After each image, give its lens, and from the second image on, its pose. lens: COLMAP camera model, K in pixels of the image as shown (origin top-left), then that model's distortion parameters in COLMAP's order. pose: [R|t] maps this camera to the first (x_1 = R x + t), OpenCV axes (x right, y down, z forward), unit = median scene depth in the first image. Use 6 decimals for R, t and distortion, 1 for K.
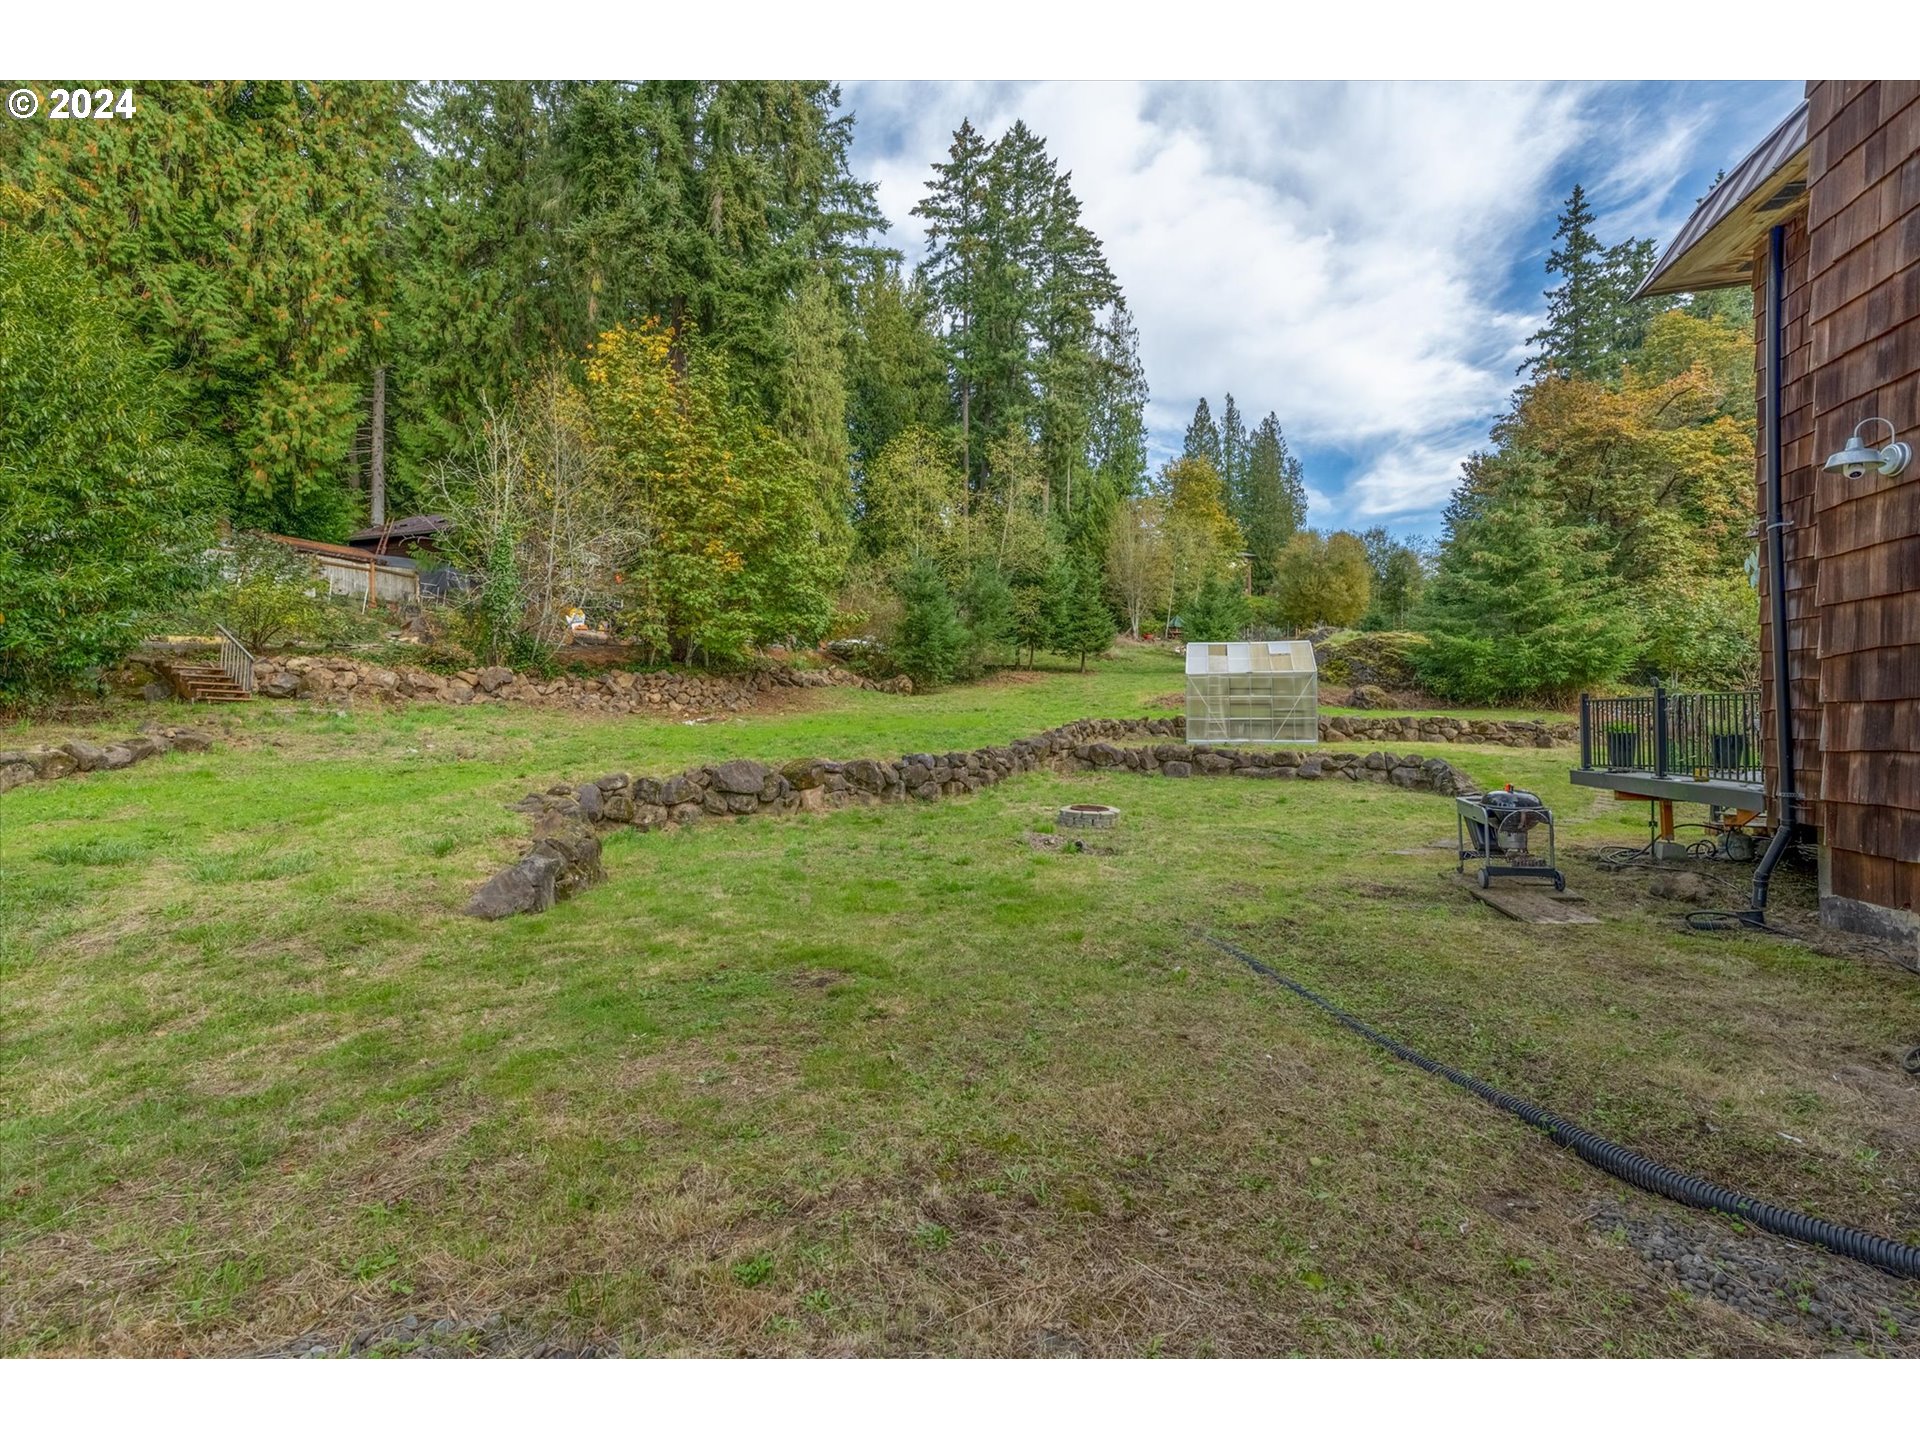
lens RADIAL K [[850.0, 0, 957.8], [0, 850.0, 702.0], [0, 0, 1]] dist [0.009293, 0.000405]
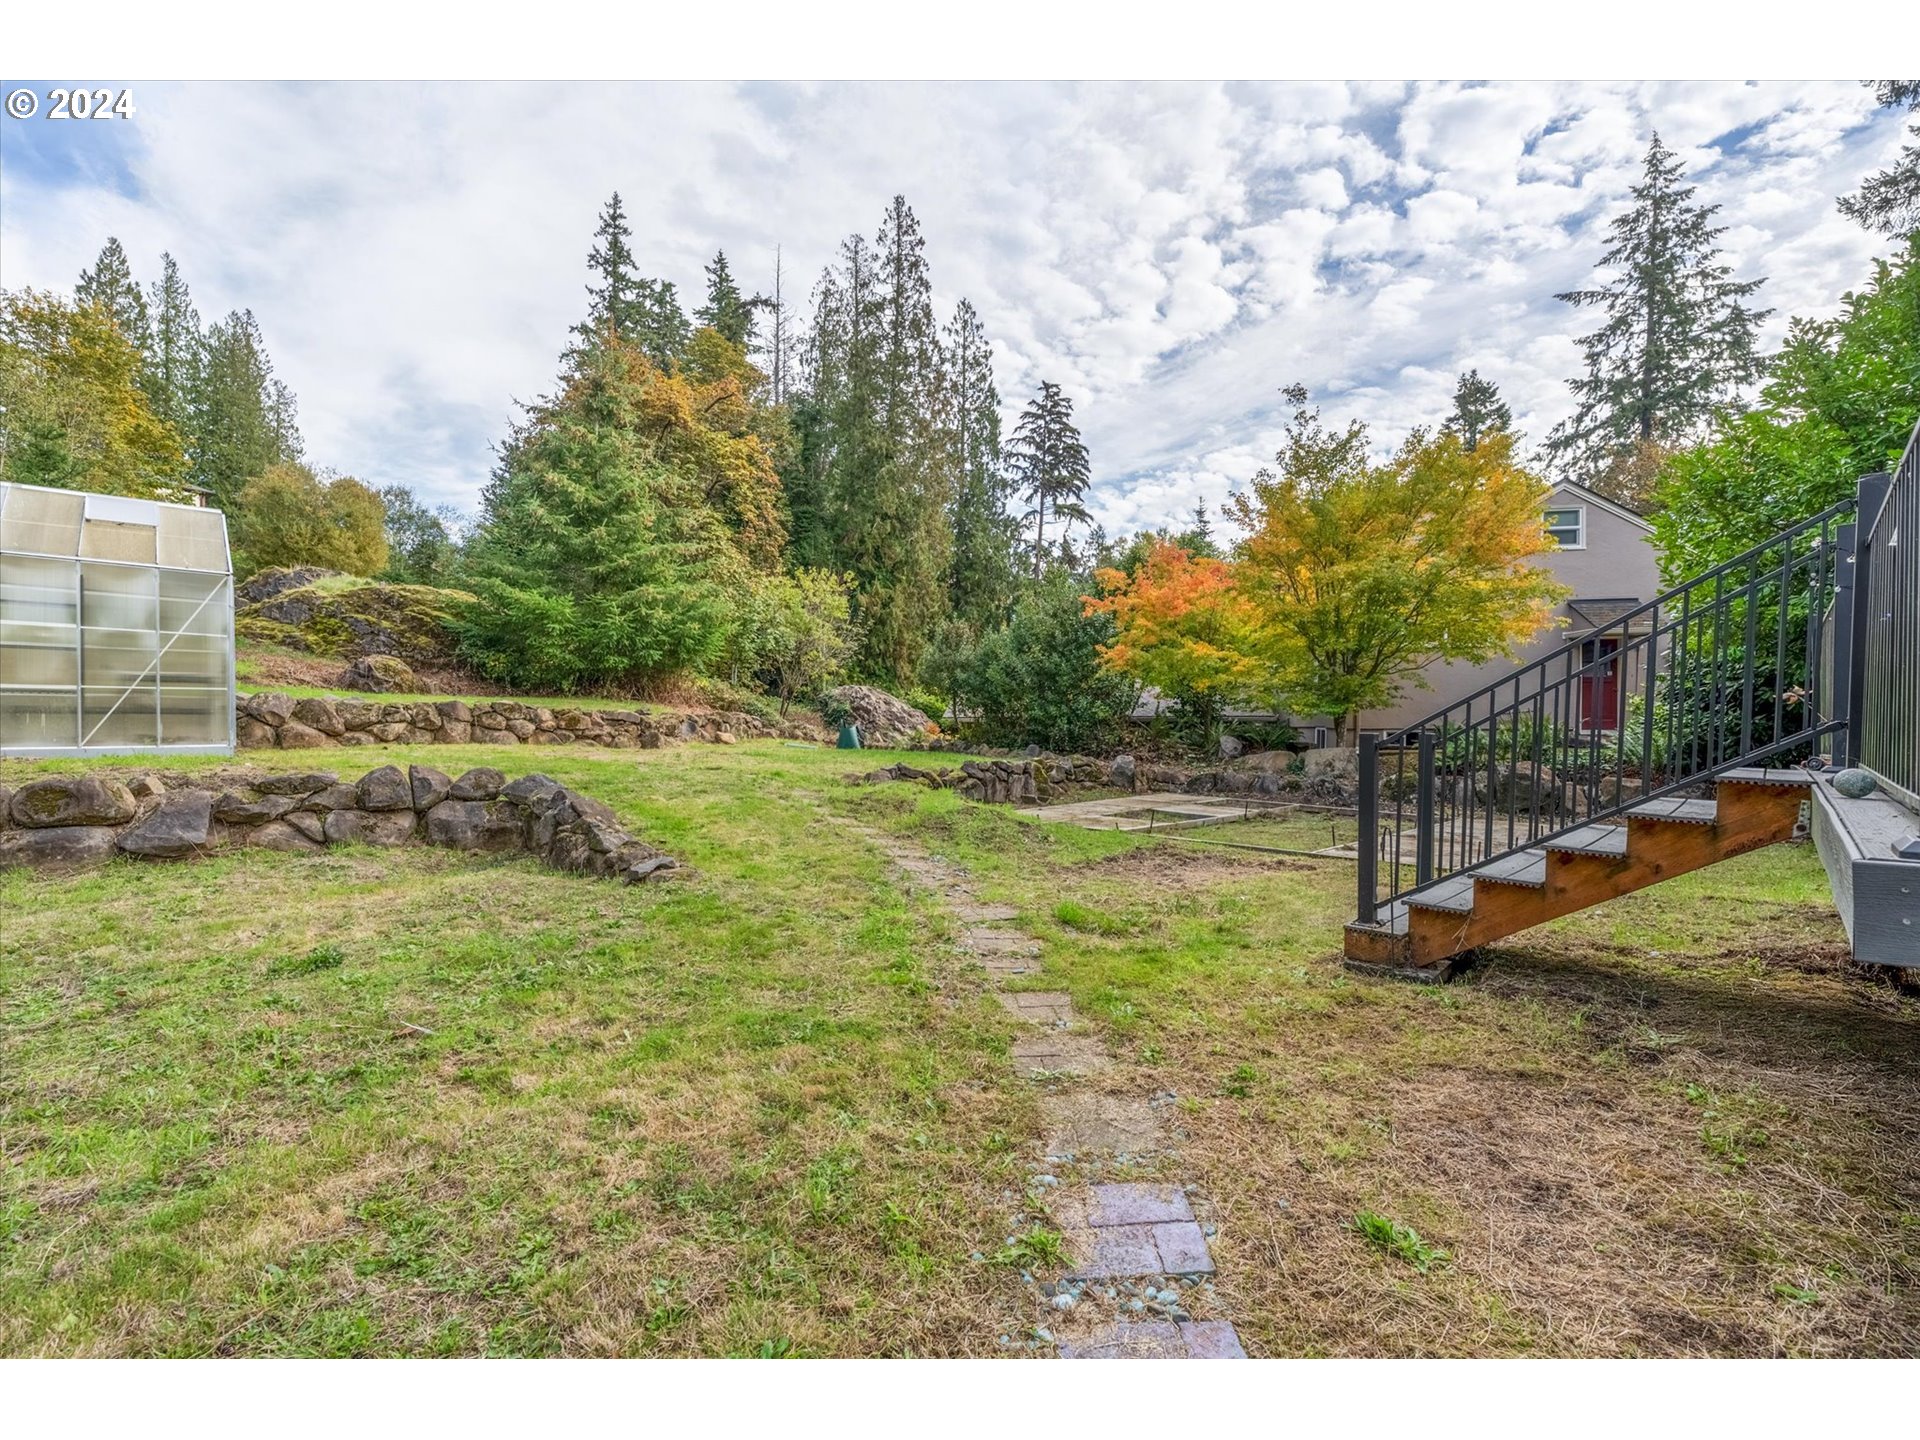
lens RADIAL K [[836.8, 0, 962.5], [0, 836.8, 716.7], [0, 0, 1]] dist [0.011707, 0.000326]
pose [[0.499694, 0.006500, 0.866177, 0.177557], [-0.013415, 0.999910, 0.000235, 0.019640], [-0.866098, -0.011737, 0.499737, 0.355702]]
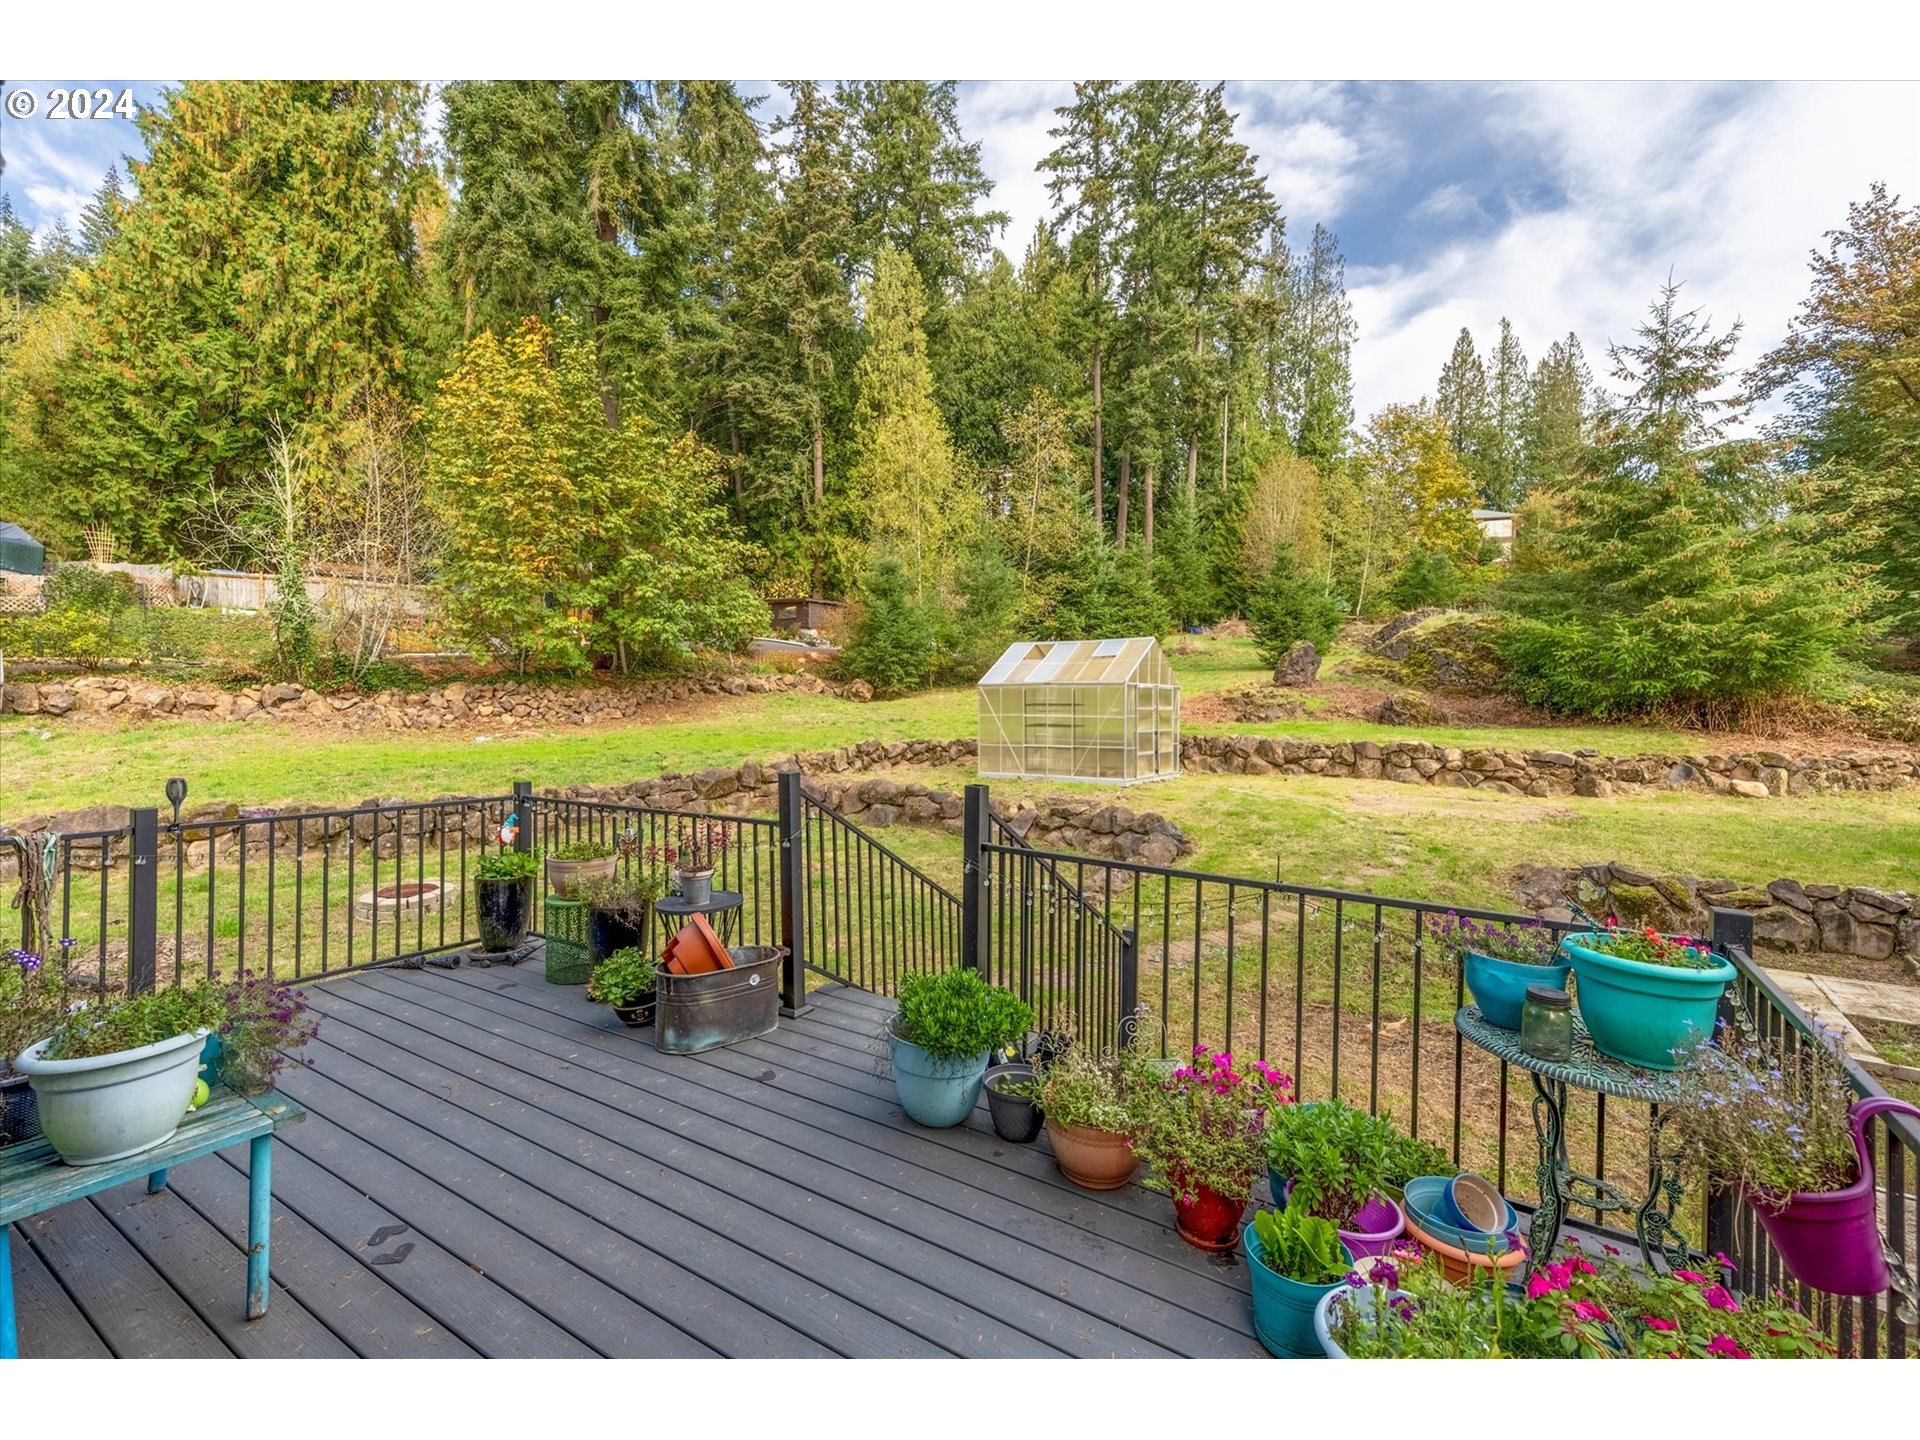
lens RADIAL K [[836.8, 0, 962.5], [0, 836.8, 716.7], [0, 0, 1]] dist [0.011707, 0.000326]
pose [[0.943740, 0.007909, -0.330593, 0.376674], [0.002117, 0.999549, 0.029955, -0.020100], [0.330681, -0.028970, 0.943298, 0.213499]]
